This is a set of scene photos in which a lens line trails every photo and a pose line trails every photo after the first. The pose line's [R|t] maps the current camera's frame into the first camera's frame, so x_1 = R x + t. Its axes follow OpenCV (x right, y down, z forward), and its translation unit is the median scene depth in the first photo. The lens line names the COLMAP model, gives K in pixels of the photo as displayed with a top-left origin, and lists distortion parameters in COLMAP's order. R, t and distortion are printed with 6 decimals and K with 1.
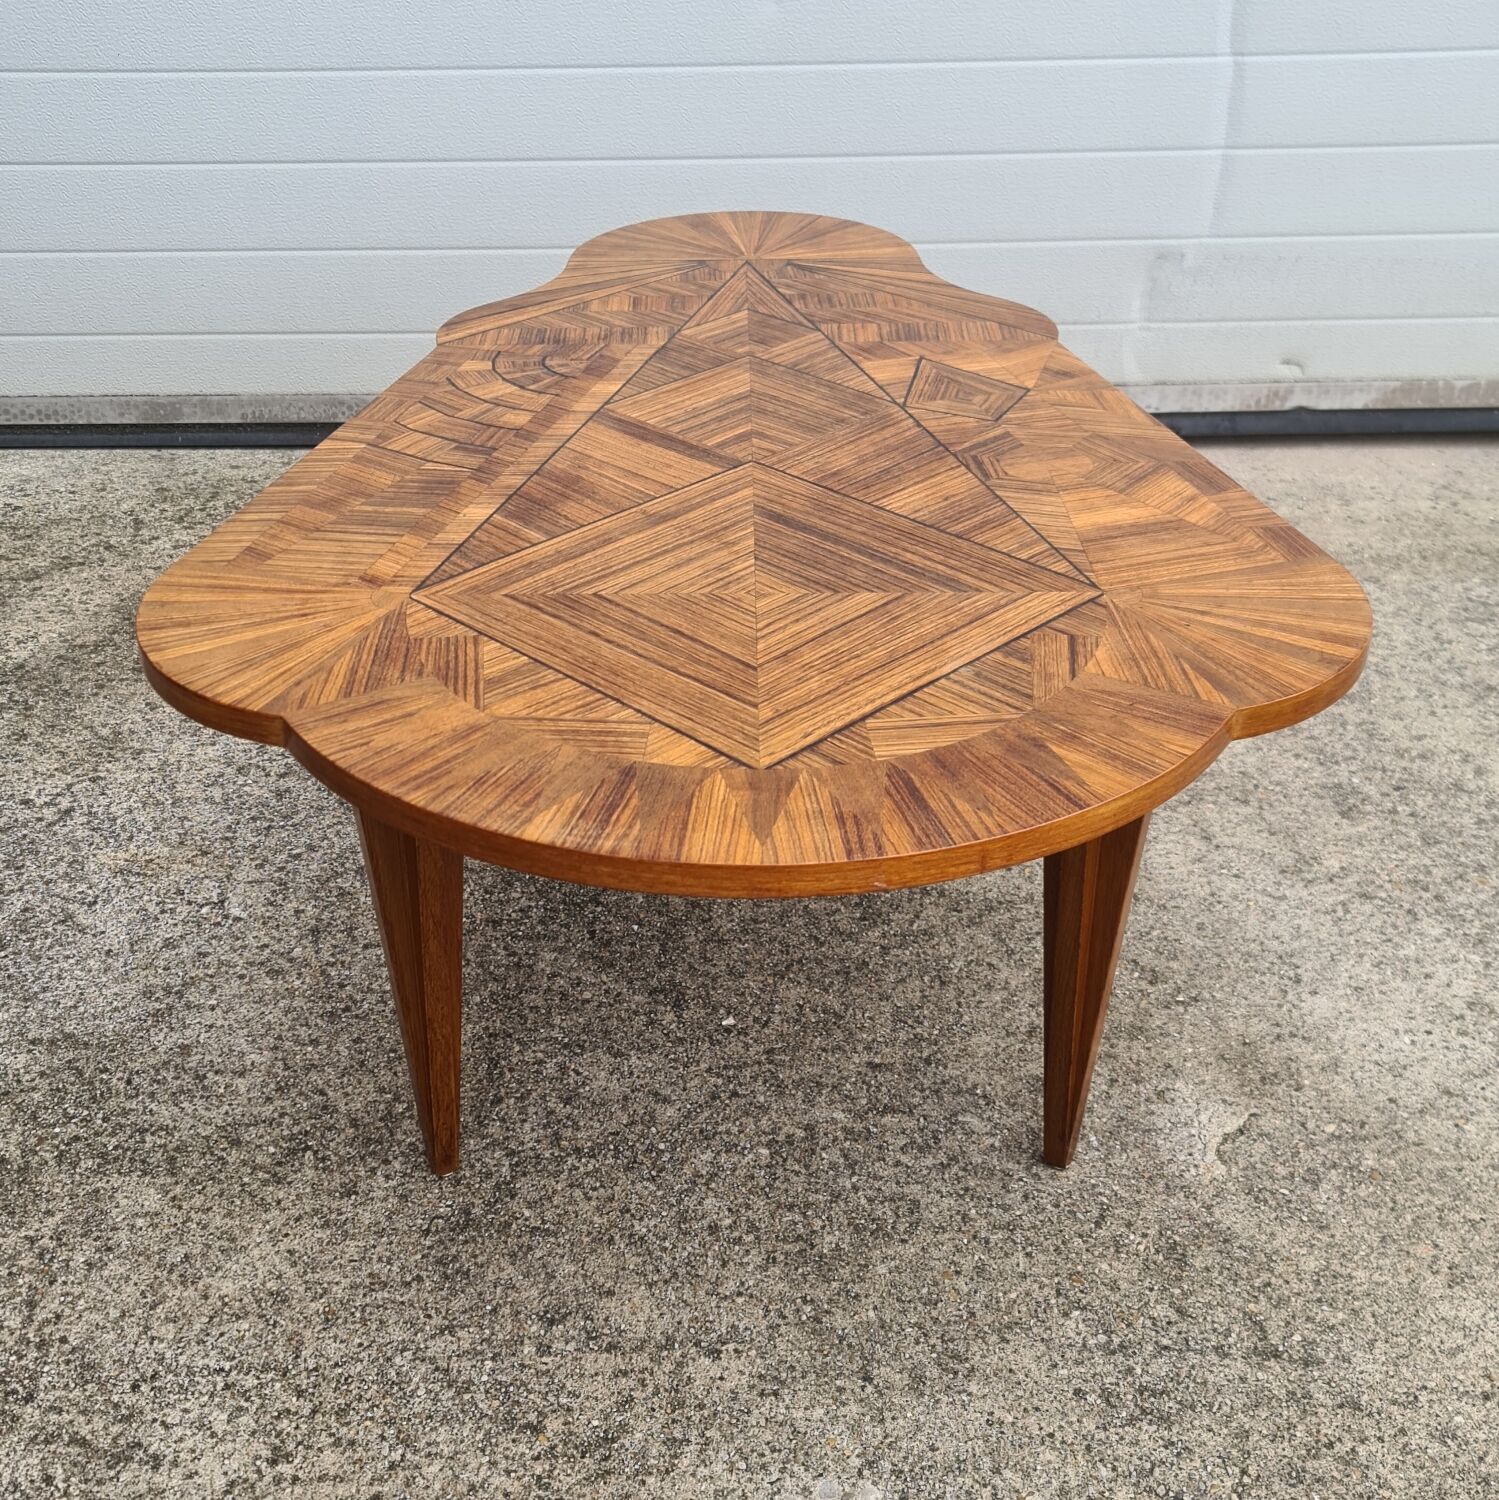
lens RADIAL K [[2112.1, 0, 753.2], [0, 2112.1, 795.6], [0, 0, 1]] dist [0.070949, 0.000000]
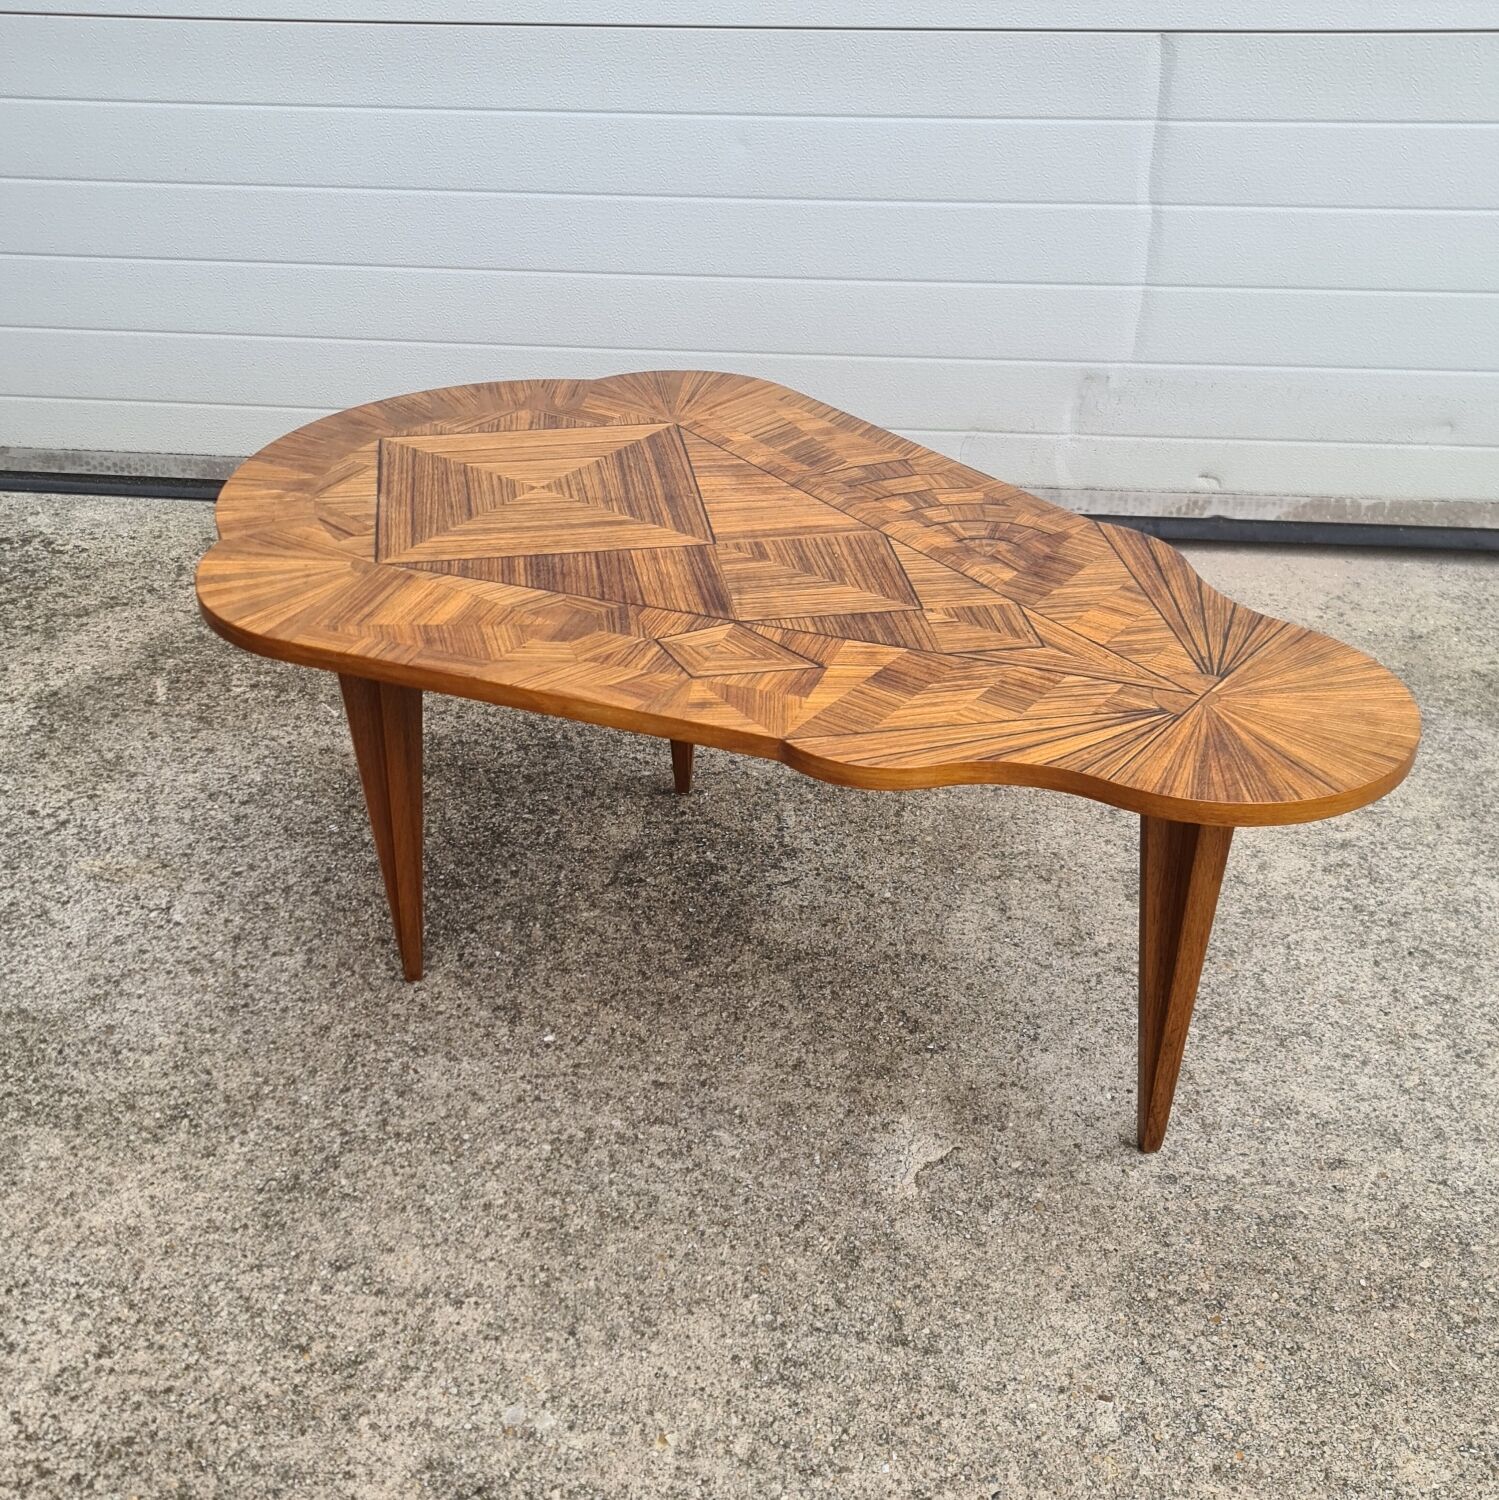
lens RADIAL K [[2112.1, 0, 731.2], [0, 2112.1, 796.7], [0, 0, 1]] dist [0.070949, 0.000000]
pose [[0.993223, 0.063028, -0.097646, 0.206797], [-0.063000, 0.998008, 0.003375, -0.042734], [0.097664, 0.002799, 0.995216, -0.197475]]
